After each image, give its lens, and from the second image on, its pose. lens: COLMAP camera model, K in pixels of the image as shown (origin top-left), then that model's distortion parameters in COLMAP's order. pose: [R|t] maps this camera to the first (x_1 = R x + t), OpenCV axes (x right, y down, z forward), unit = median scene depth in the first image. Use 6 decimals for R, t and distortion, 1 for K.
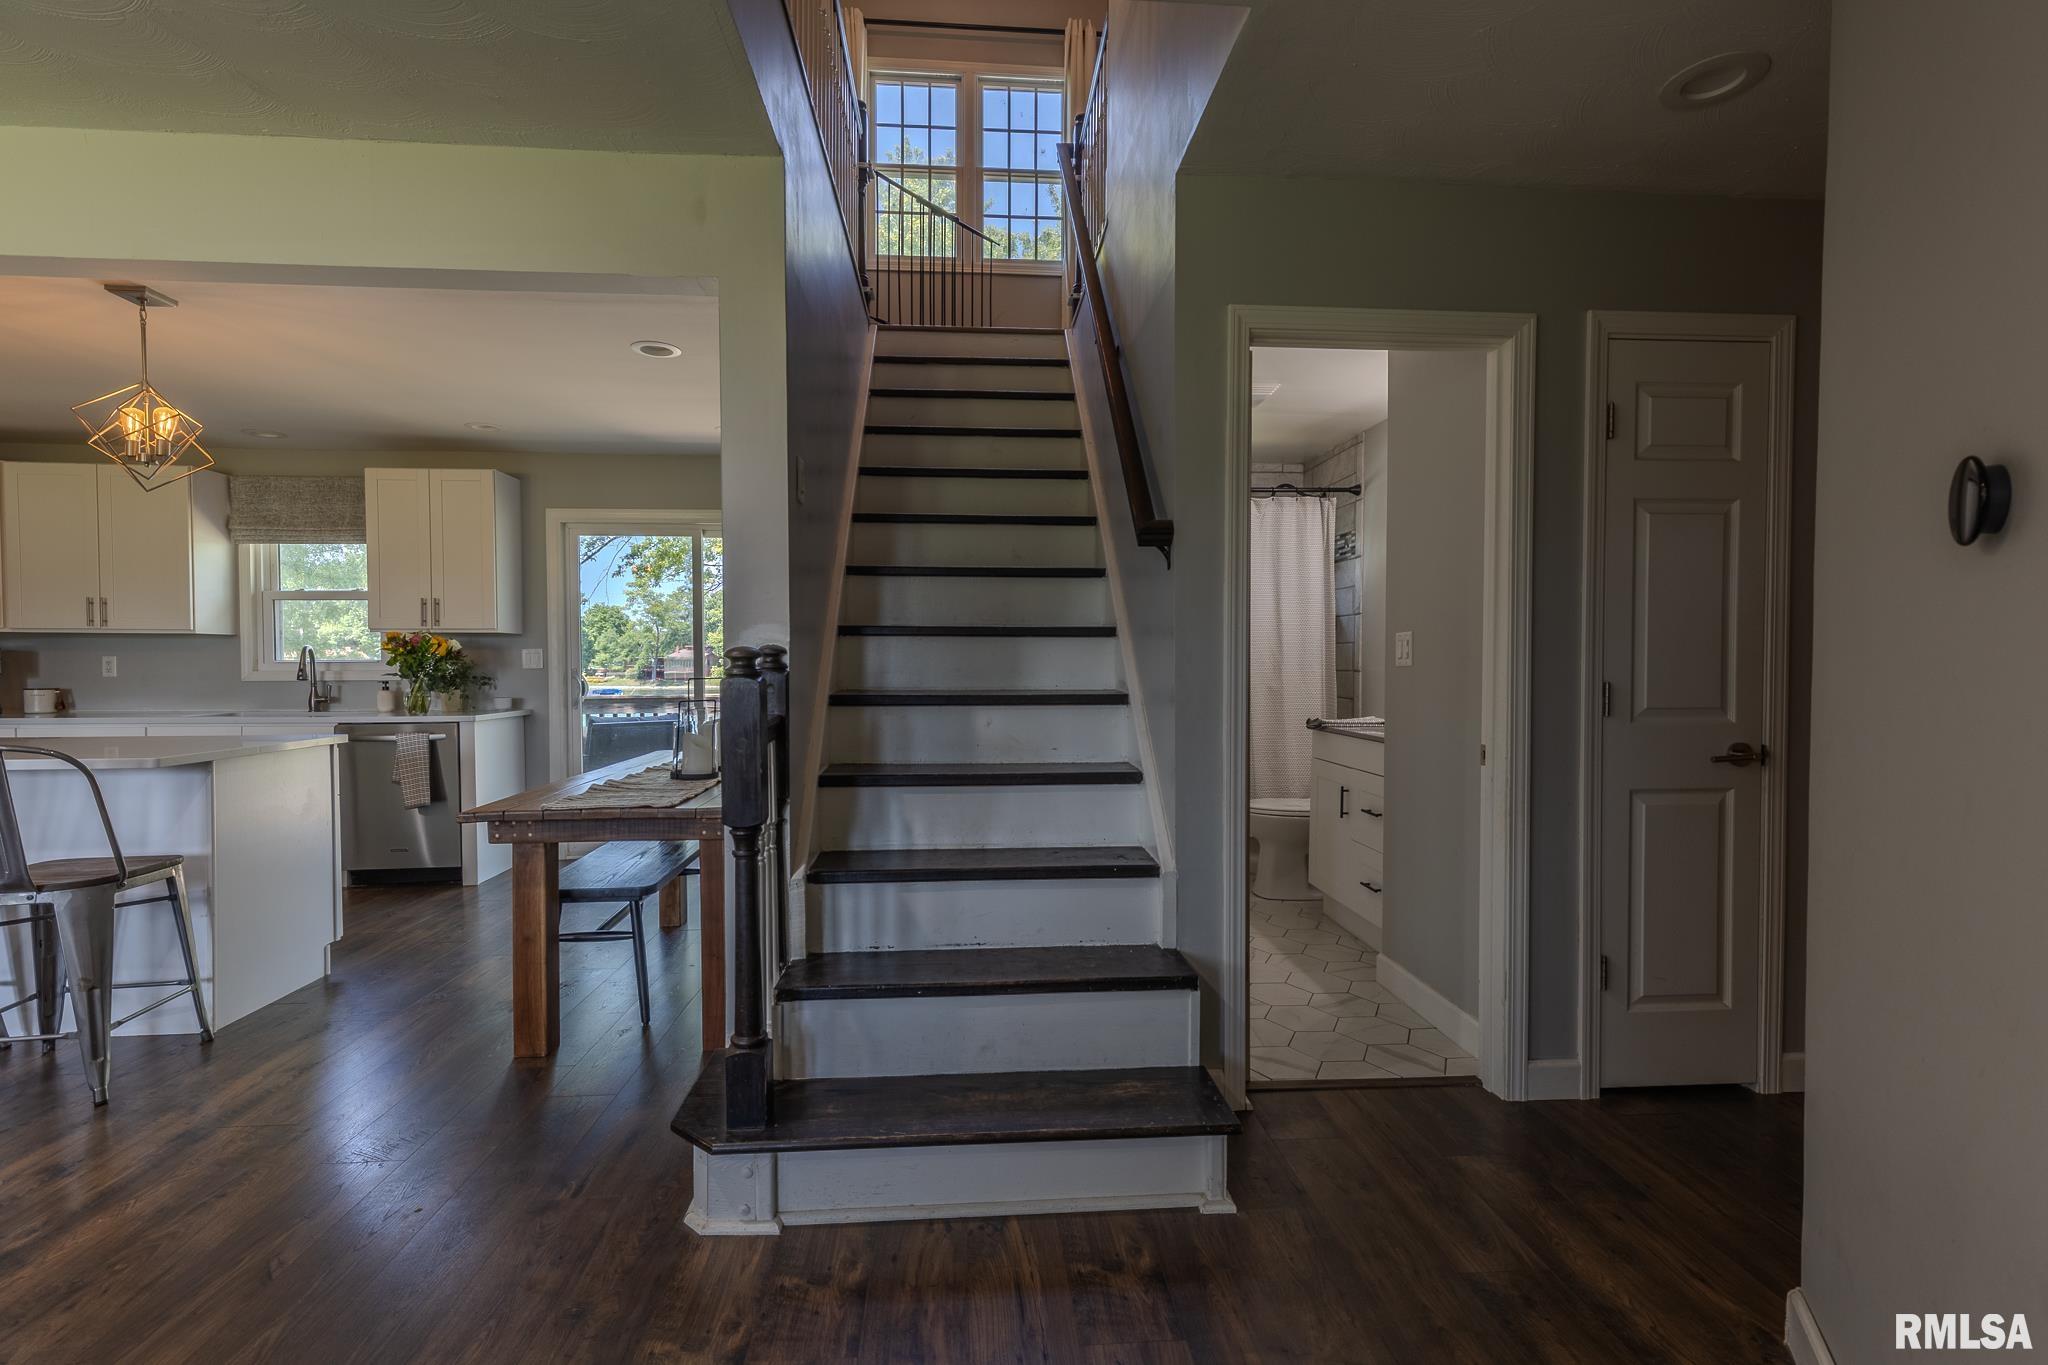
lens RADIAL K [[917.2, 0, 1029.5], [0, 917.2, 686.4], [0, 0, 1]] dist [0.012537, -0.005679]
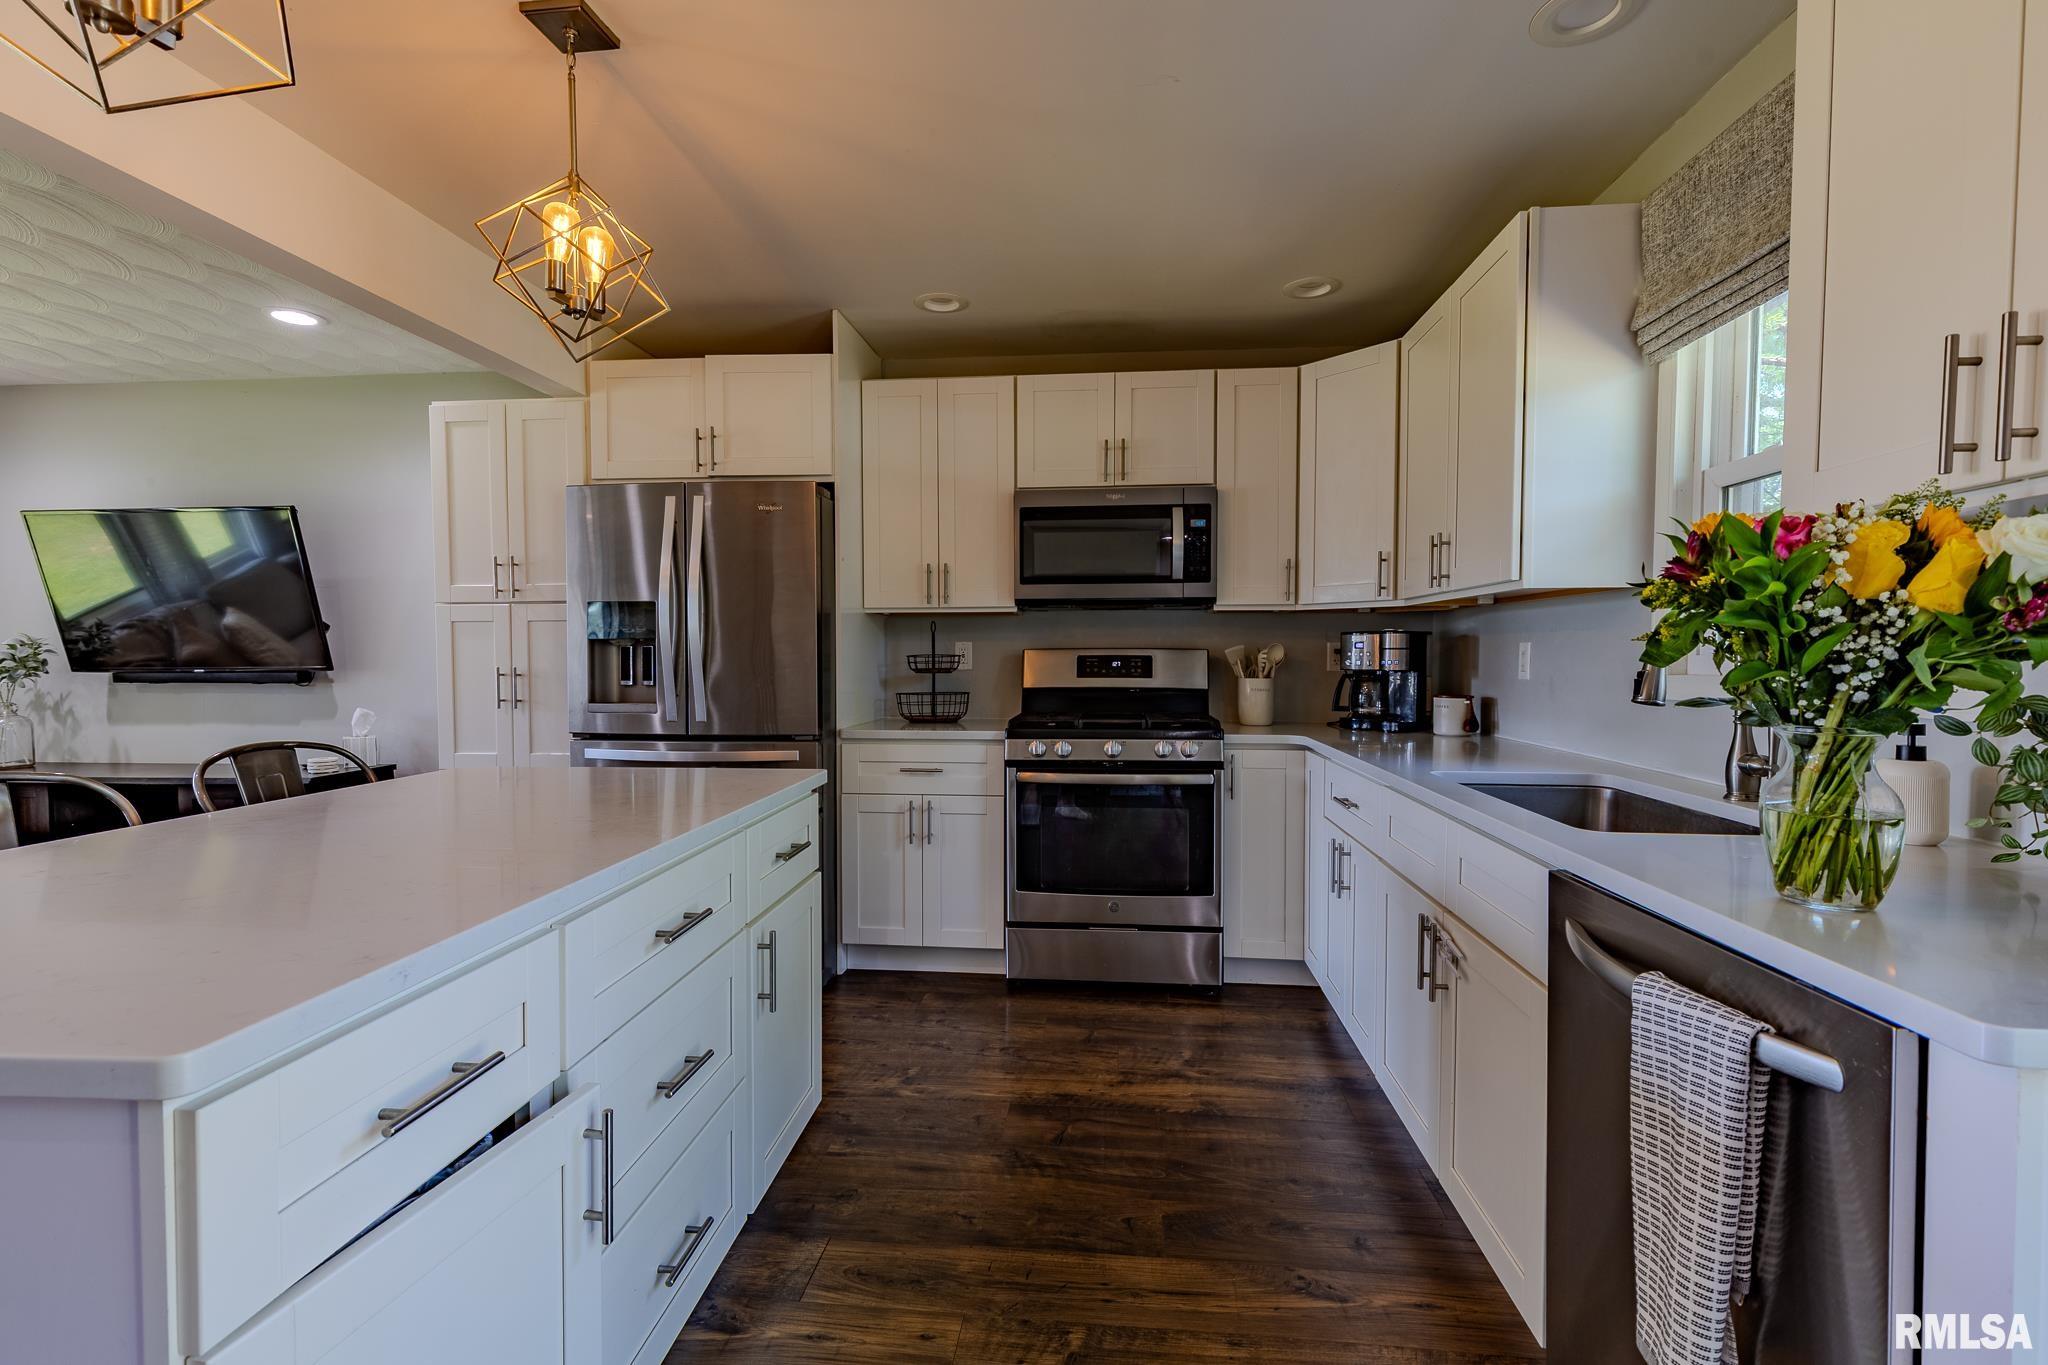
lens RADIAL K [[914.1, 0, 1026.8], [0, 914.1, 688.8], [0, 0, 1]] dist [0.016337, -0.007037]
pose [[-0.200280, 0.034289, -0.979139, -0.757729], [-0.022801, 0.998954, 0.039647, -0.037354], [0.979473, 0.030266, -0.199288, 1.539910]]
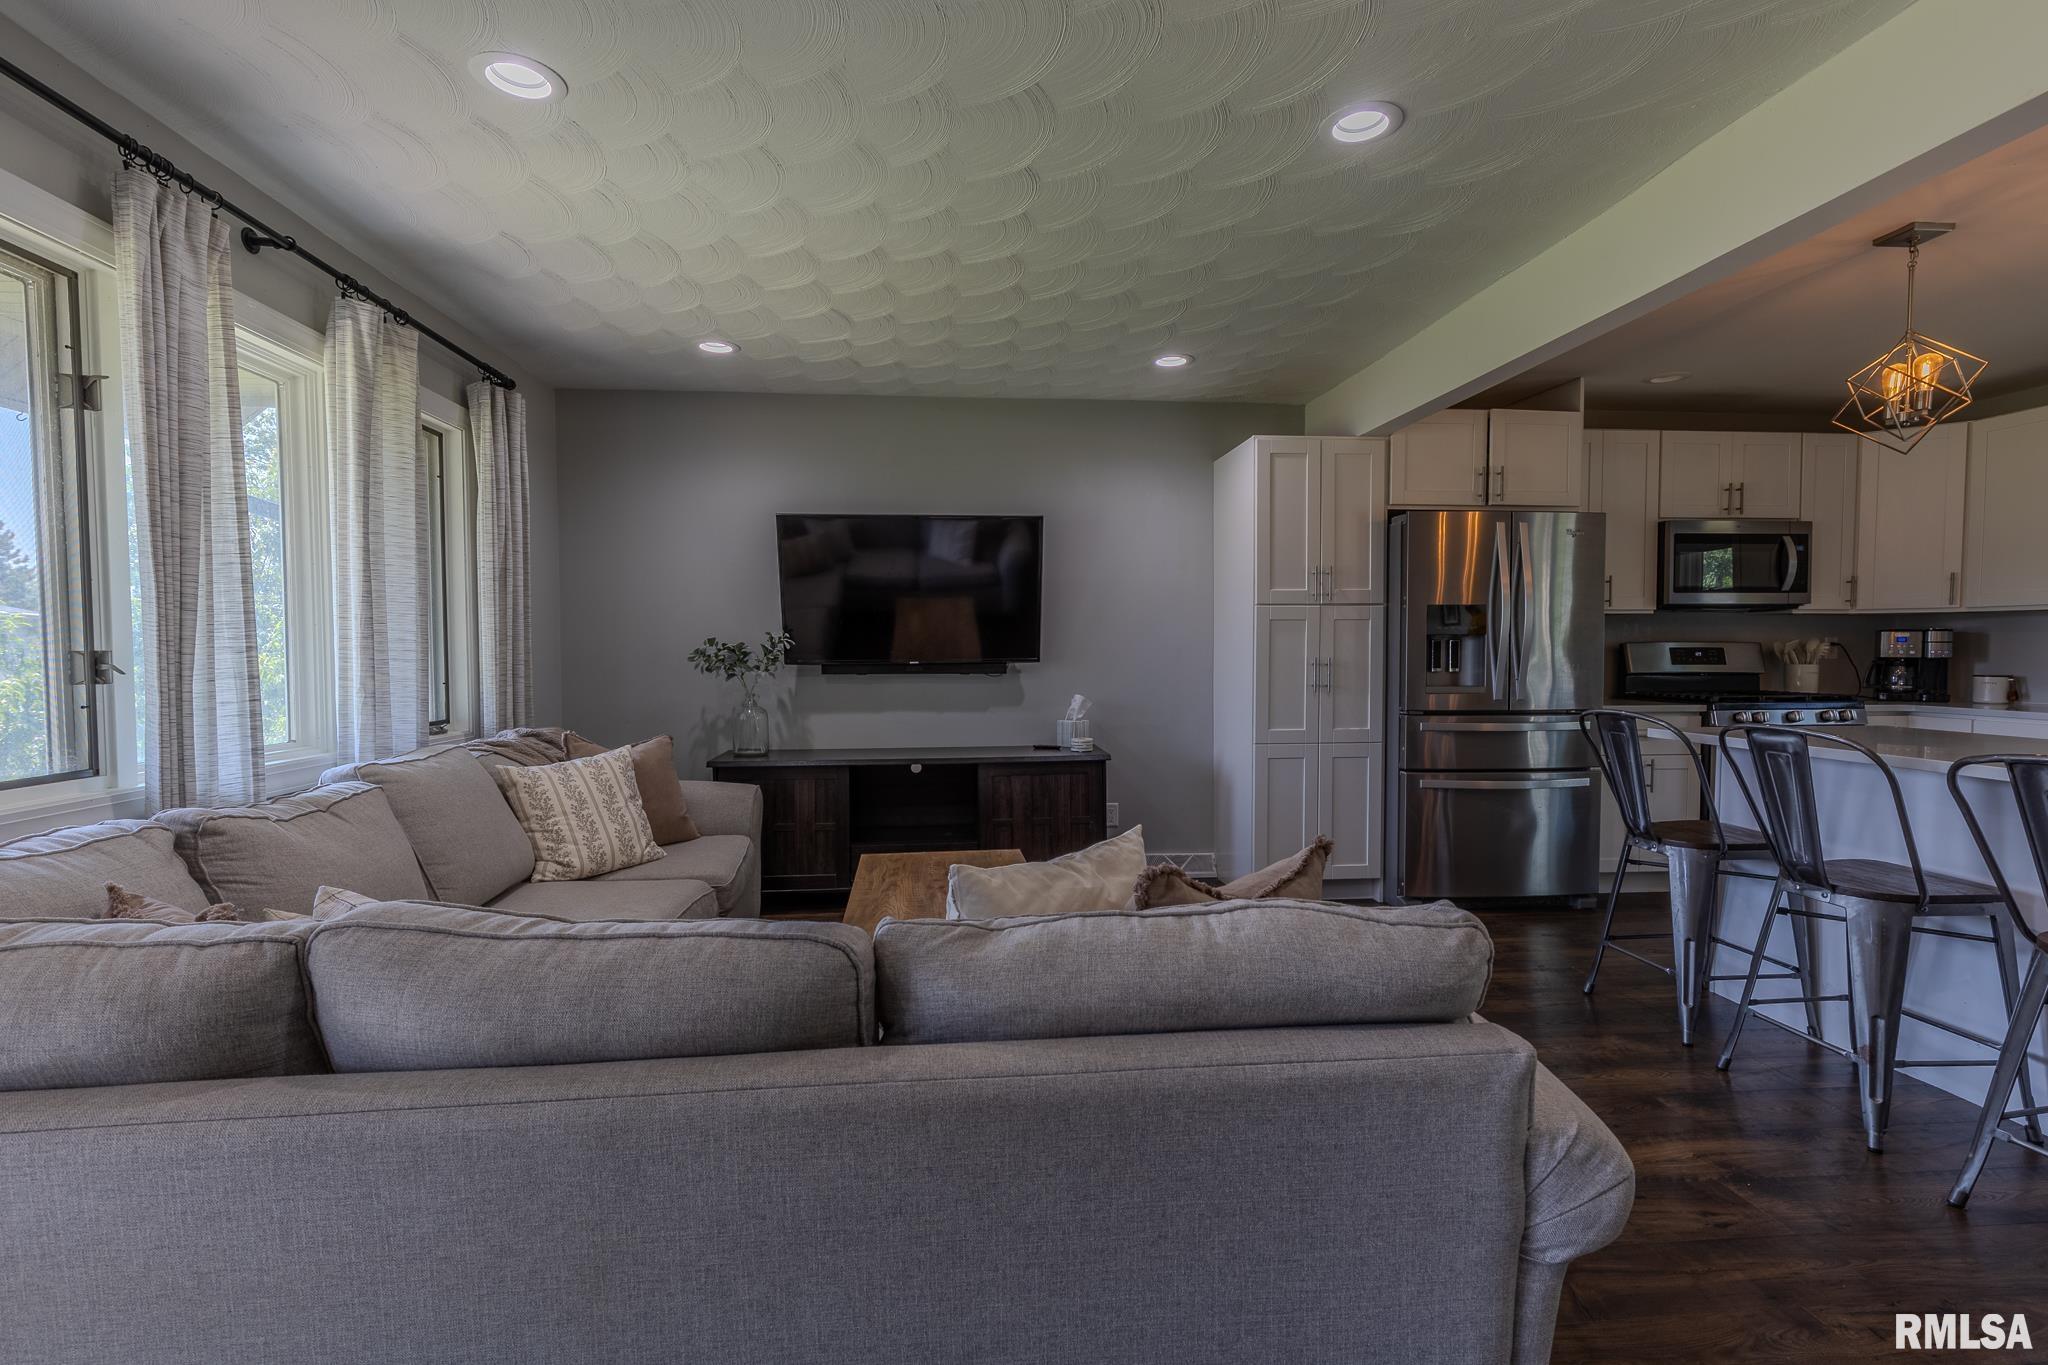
lens RADIAL K [[926.7, 0, 1045.5], [0, 926.7, 682.1], [0, 0, 1]] dist [0.008608, -0.000531]
pose [[-0.001298, 0.036227, -0.999343, -0.338893], [-0.021671, 0.999108, 0.036246, -0.008213], [0.999764, 0.021704, -0.000512, 0.191065]]
